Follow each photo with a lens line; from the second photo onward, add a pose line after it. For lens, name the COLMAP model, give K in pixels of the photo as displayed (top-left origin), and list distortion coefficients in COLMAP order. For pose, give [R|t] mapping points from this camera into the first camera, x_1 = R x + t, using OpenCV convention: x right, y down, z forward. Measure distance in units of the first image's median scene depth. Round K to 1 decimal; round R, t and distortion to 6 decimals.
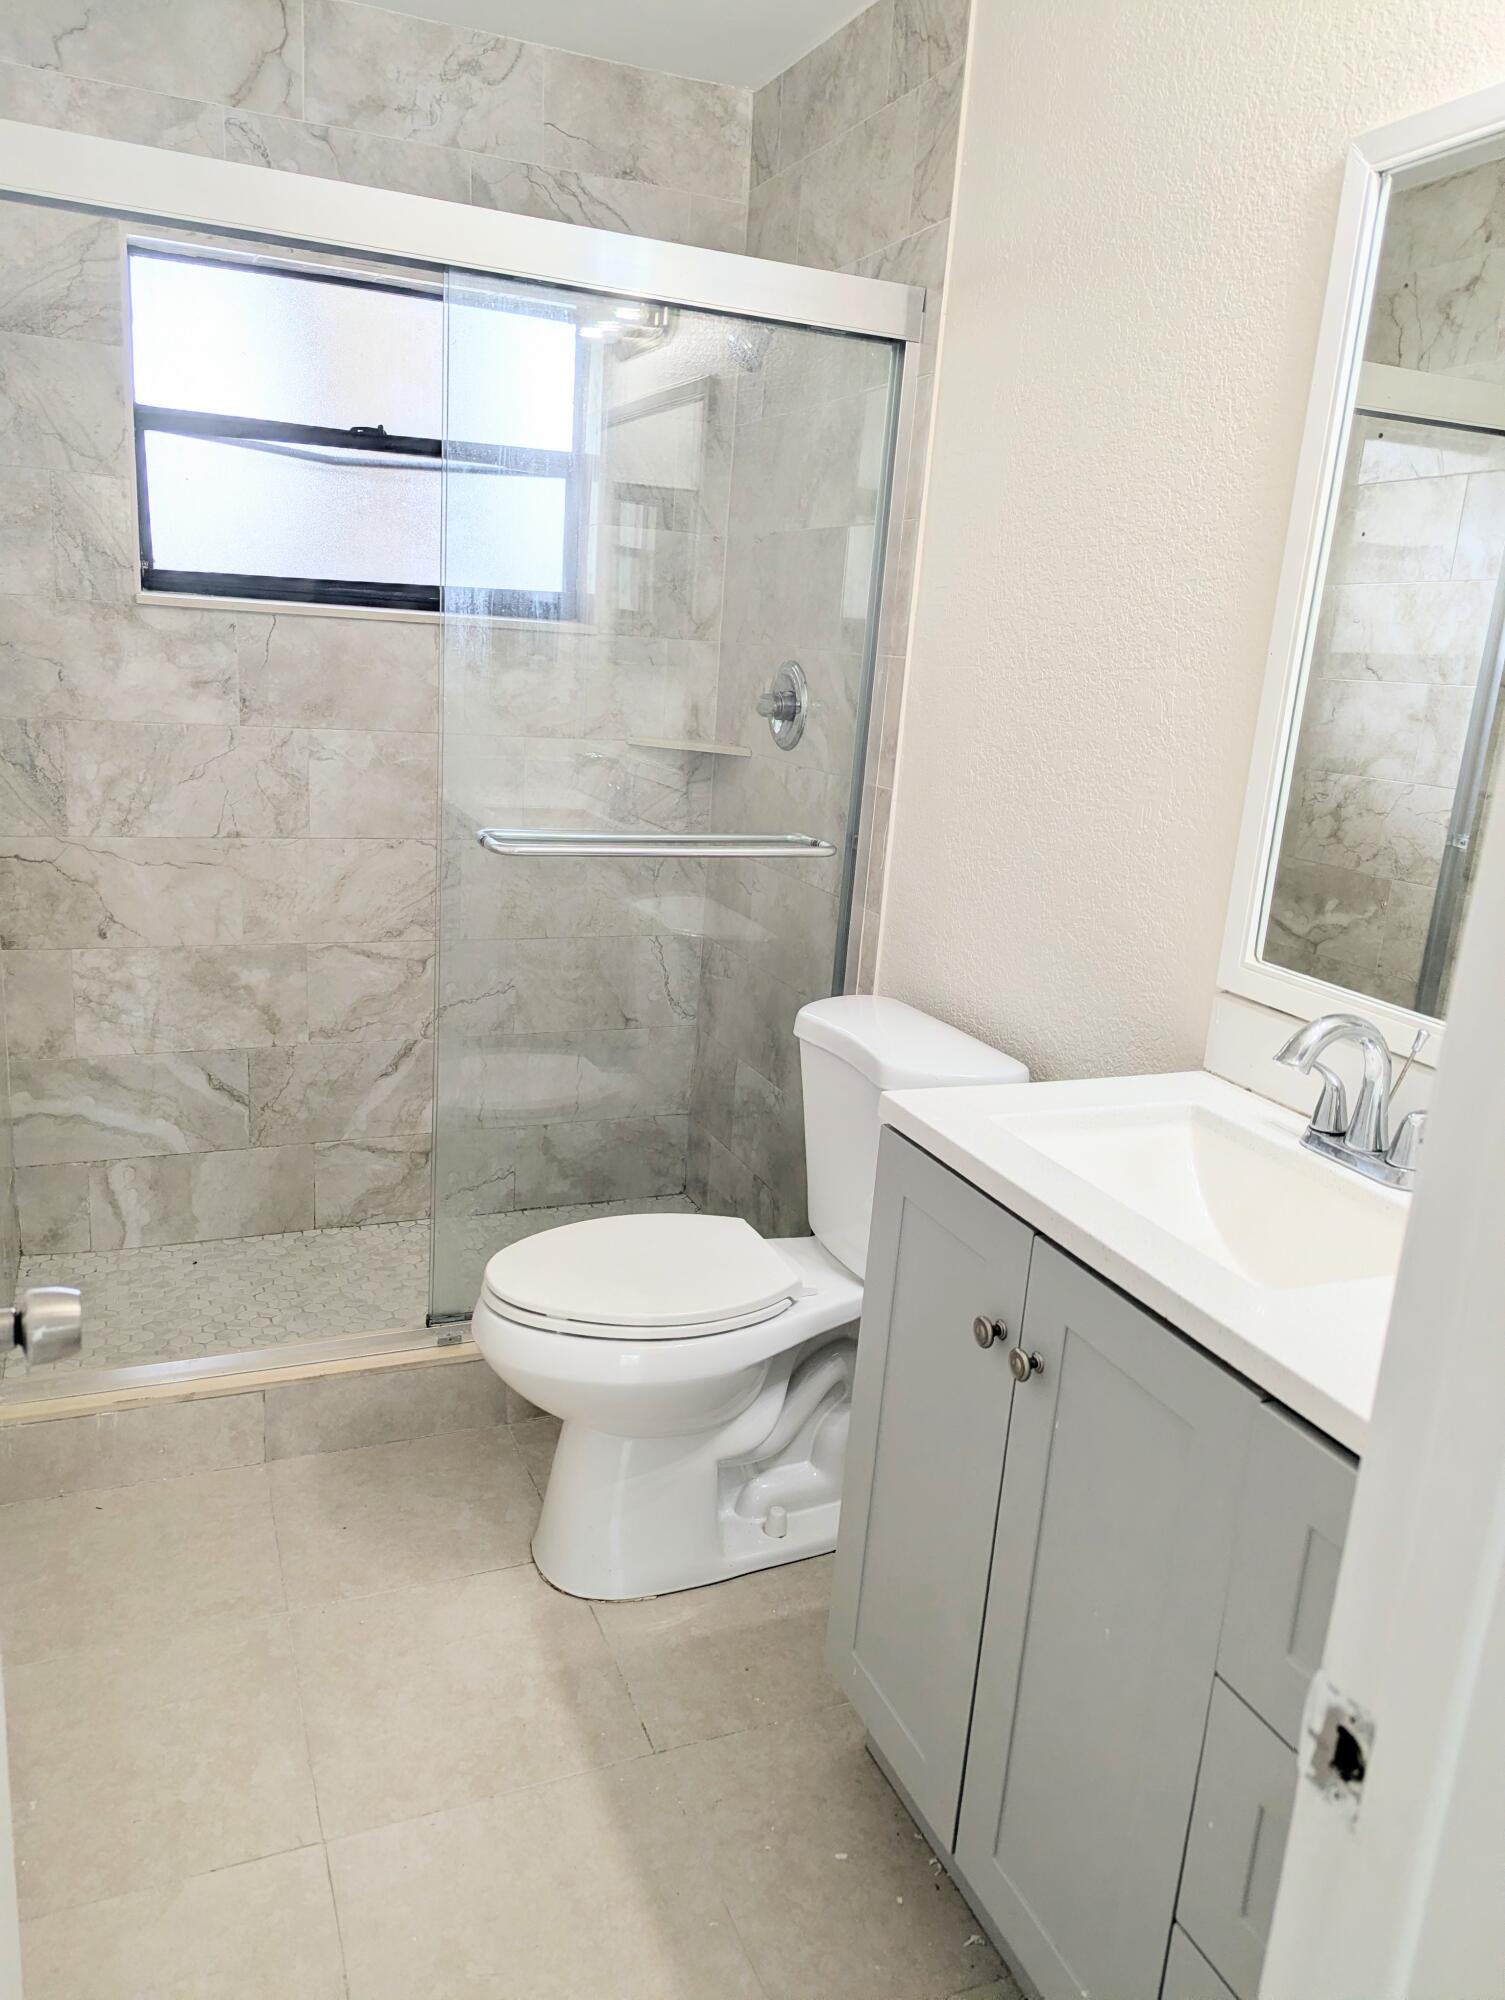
lens RADIAL K [[1409.0, 0, 739.9], [0, 1409.0, 991.1], [0, 0, 1]] dist [0.051207, -0.044988]
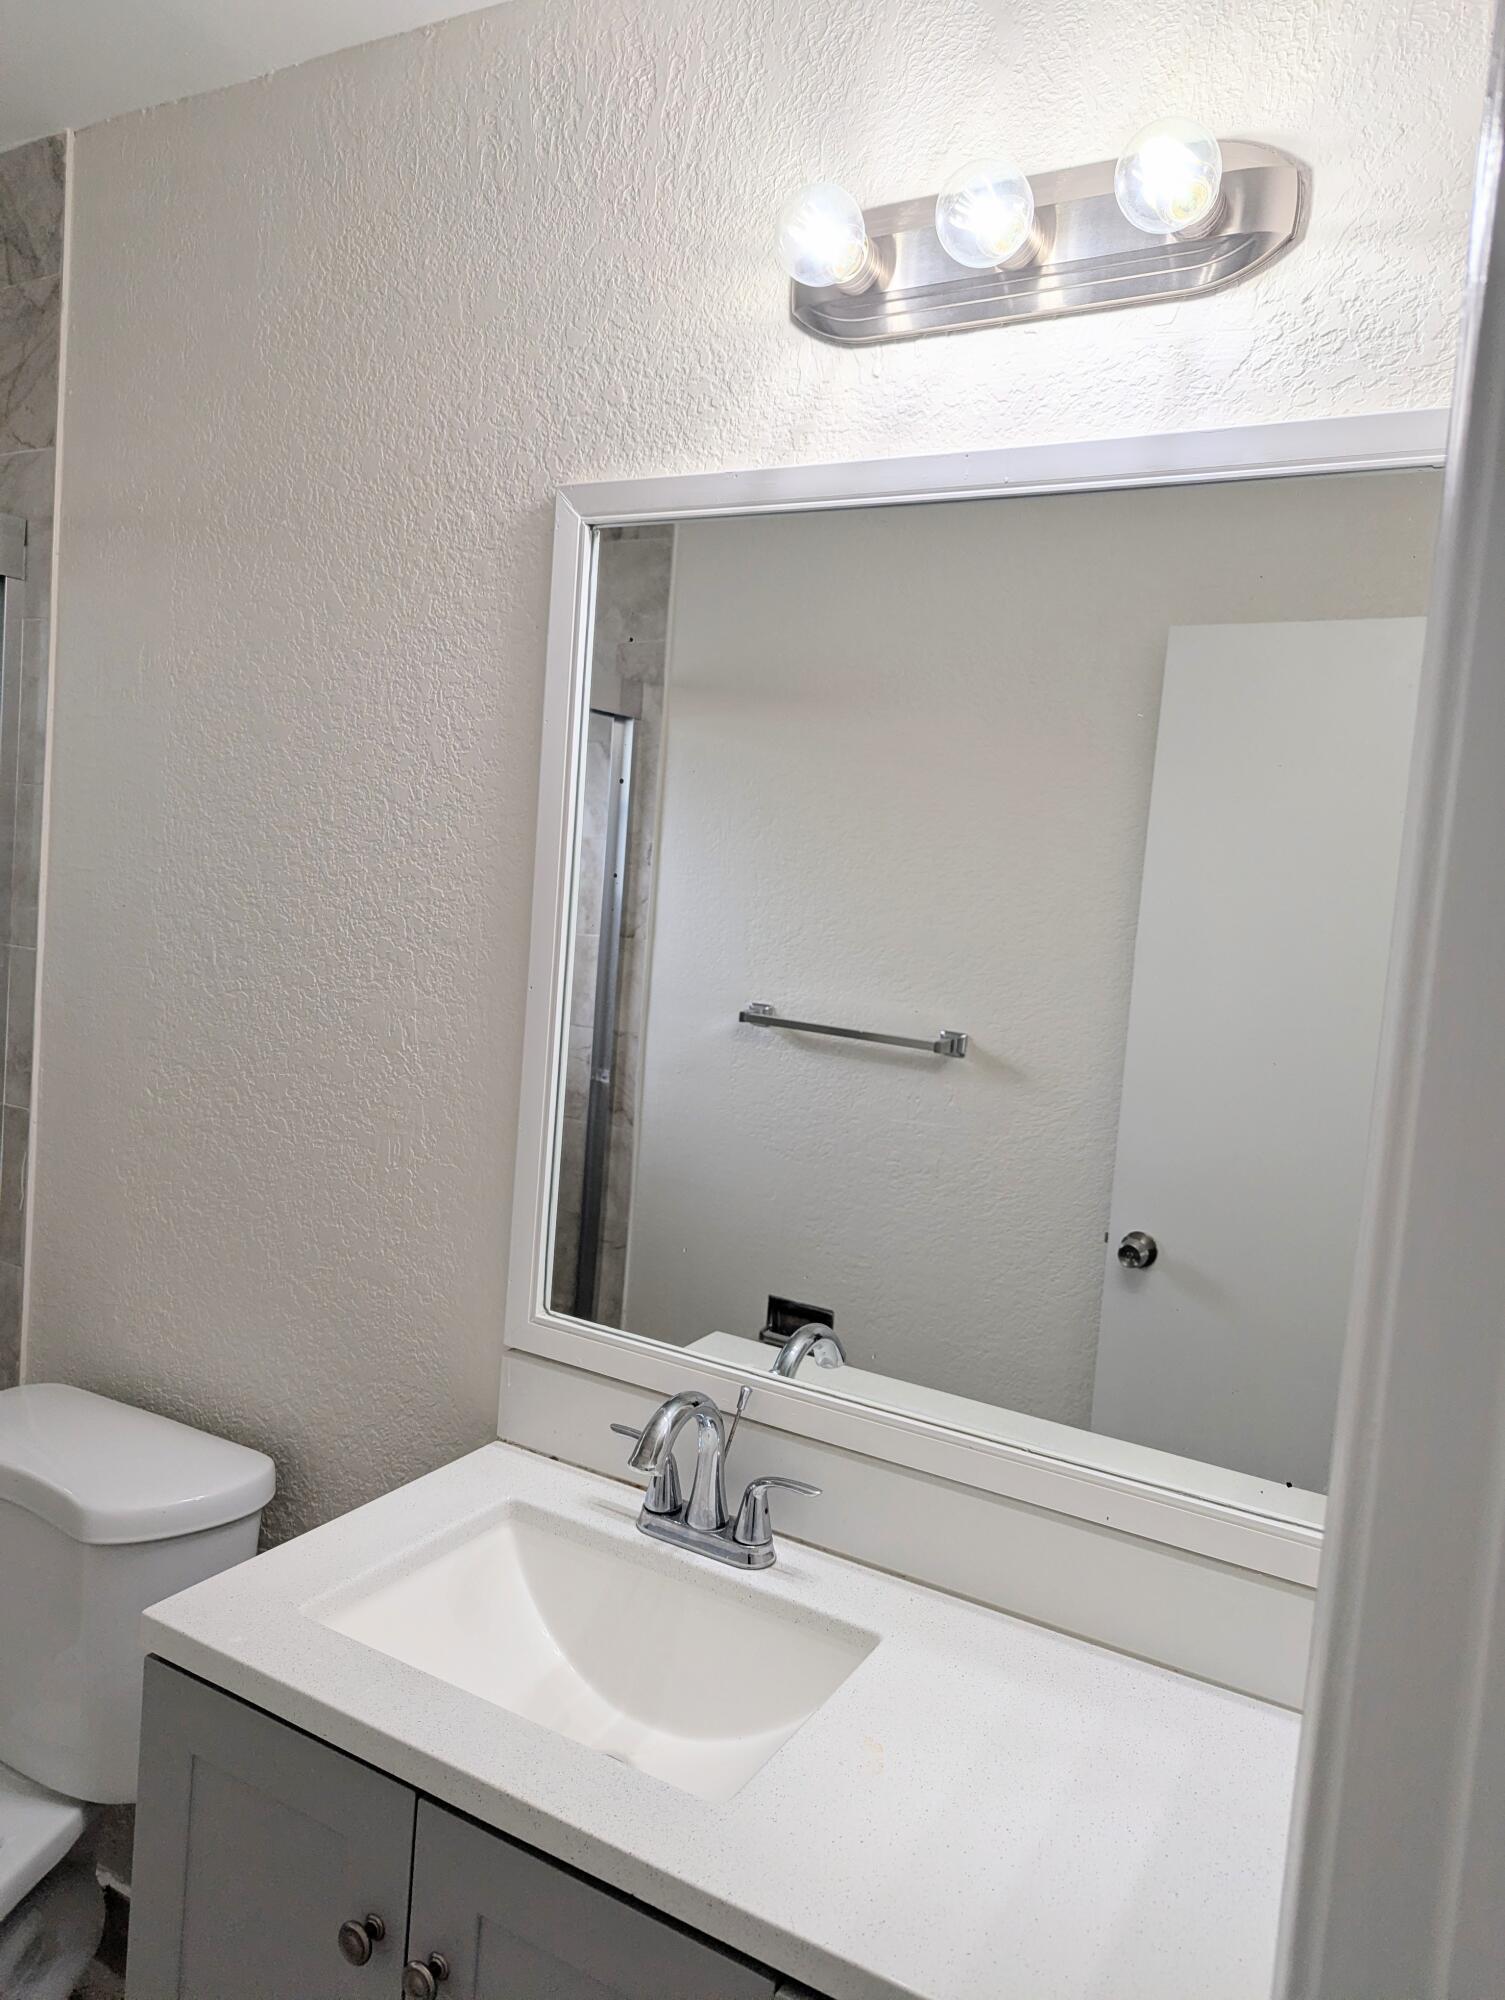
lens RADIAL K [[1413.5, 0, 755.9], [0, 1413.5, 990.5], [0, 0, 1]] dist [0.045897, -0.048614]
pose [[0.793956, -0.057497, 0.605250, -0.053727], [0.127900, 0.989036, -0.073822, -0.107186], [-0.594370, 0.136023, 0.792605, 0.123372]]
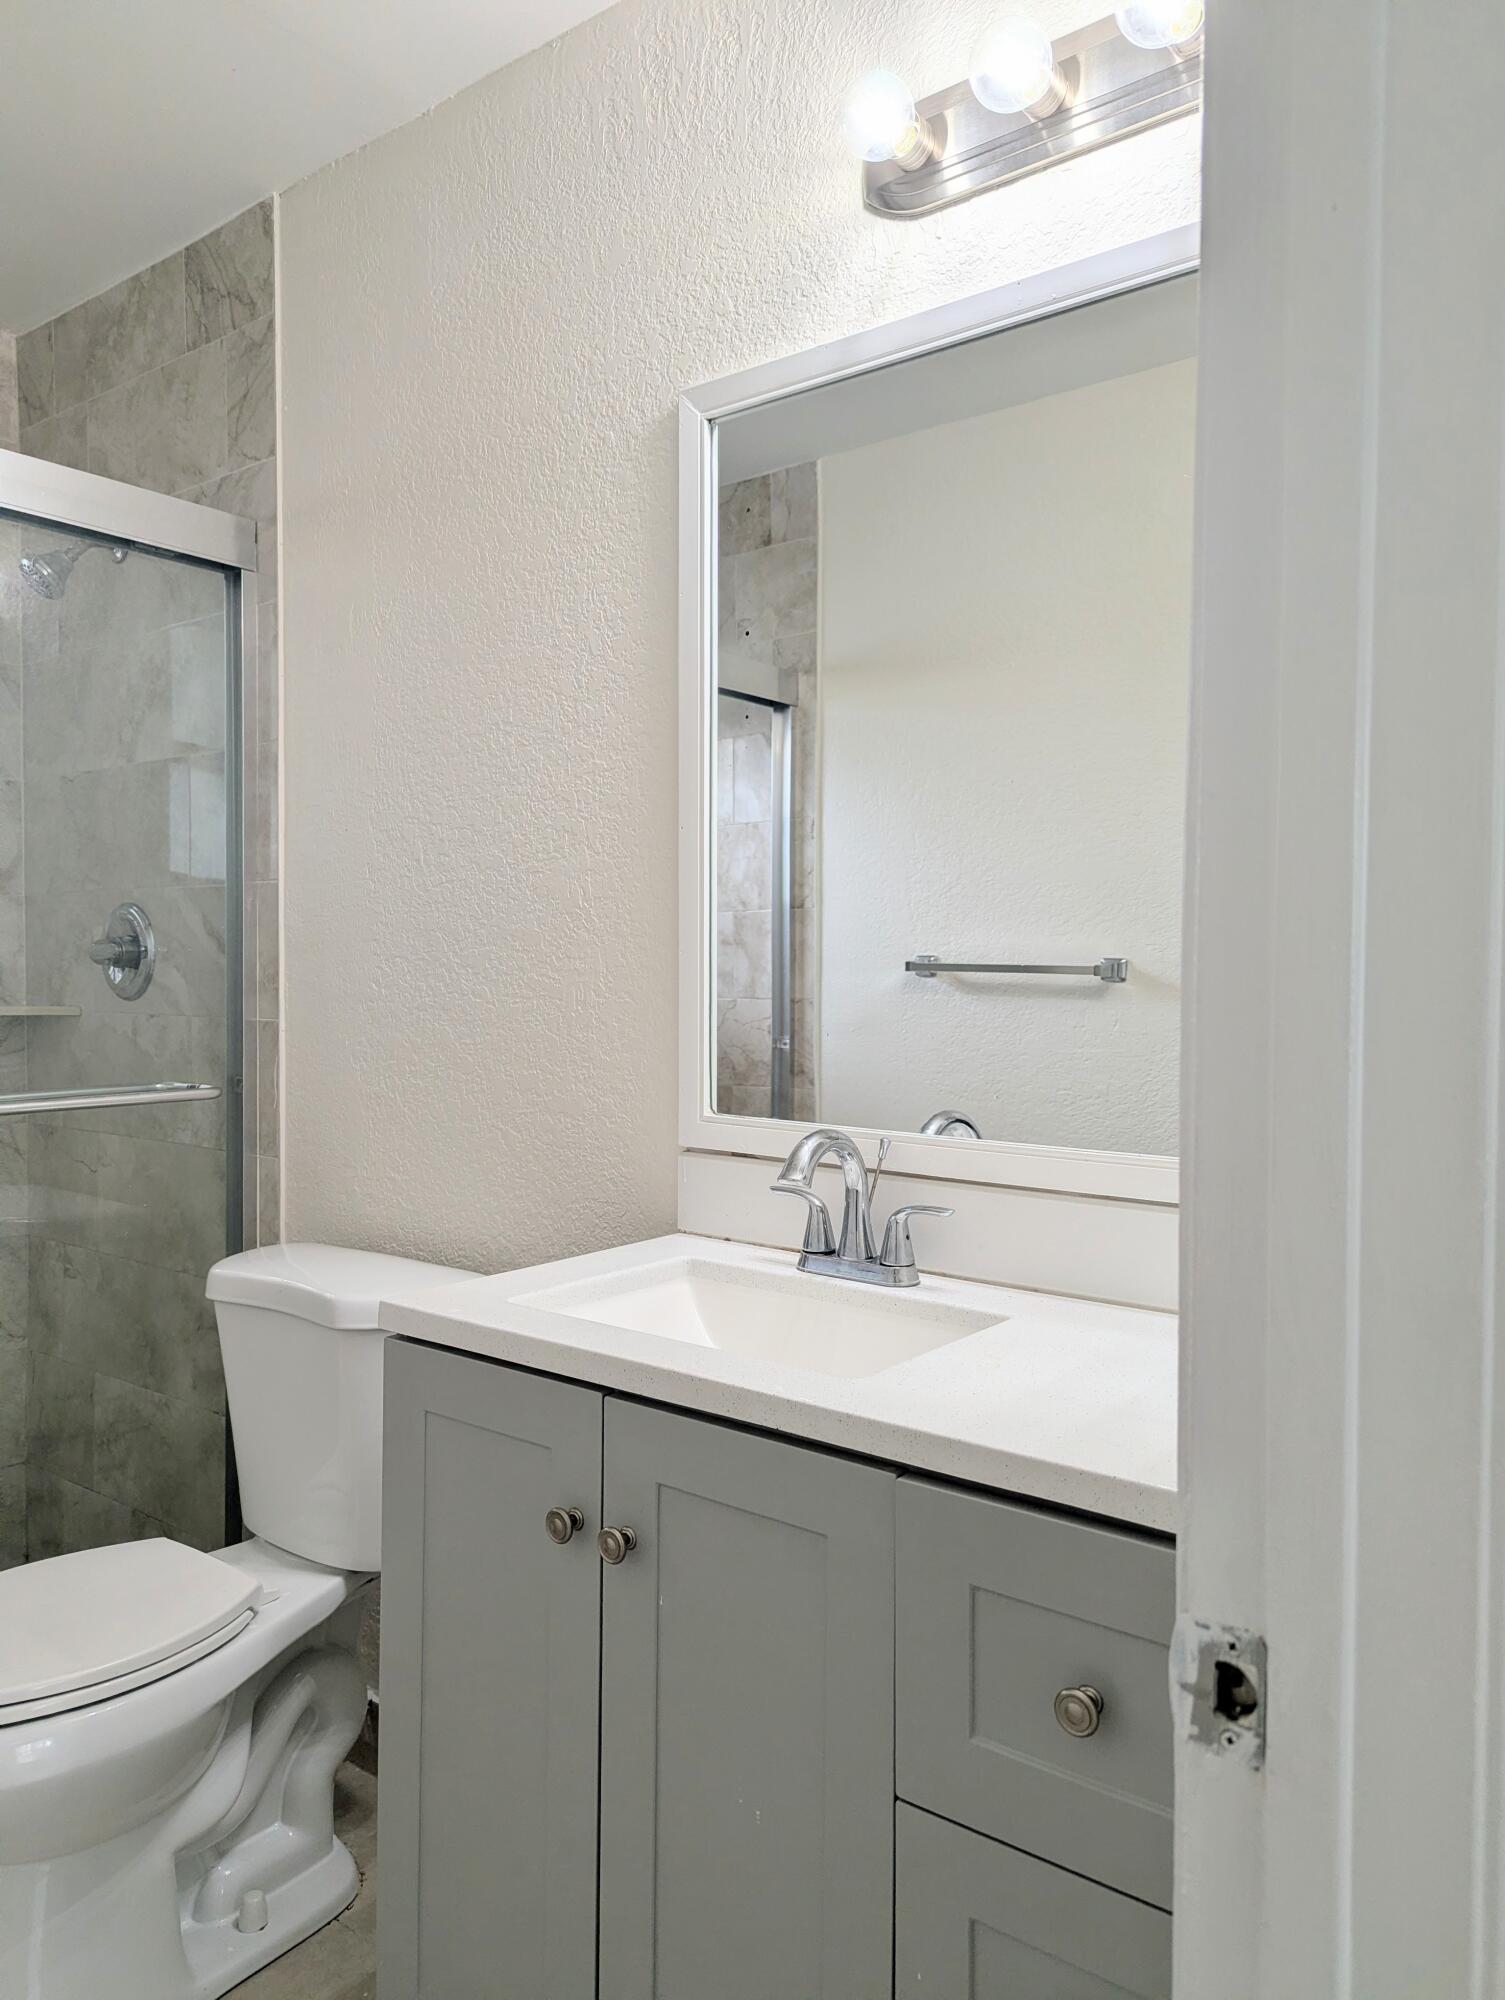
lens RADIAL K [[1415.2, 0, 748.0], [0, 1415.2, 1006.1], [0, 0, 1]] dist [0.069460, -0.077600]
pose [[0.871610, -0.078071, 0.483943, -0.081566], [0.173350, 0.972535, -0.155321, 0.050365], [-0.458525, 0.219271, 0.861205, 0.059679]]
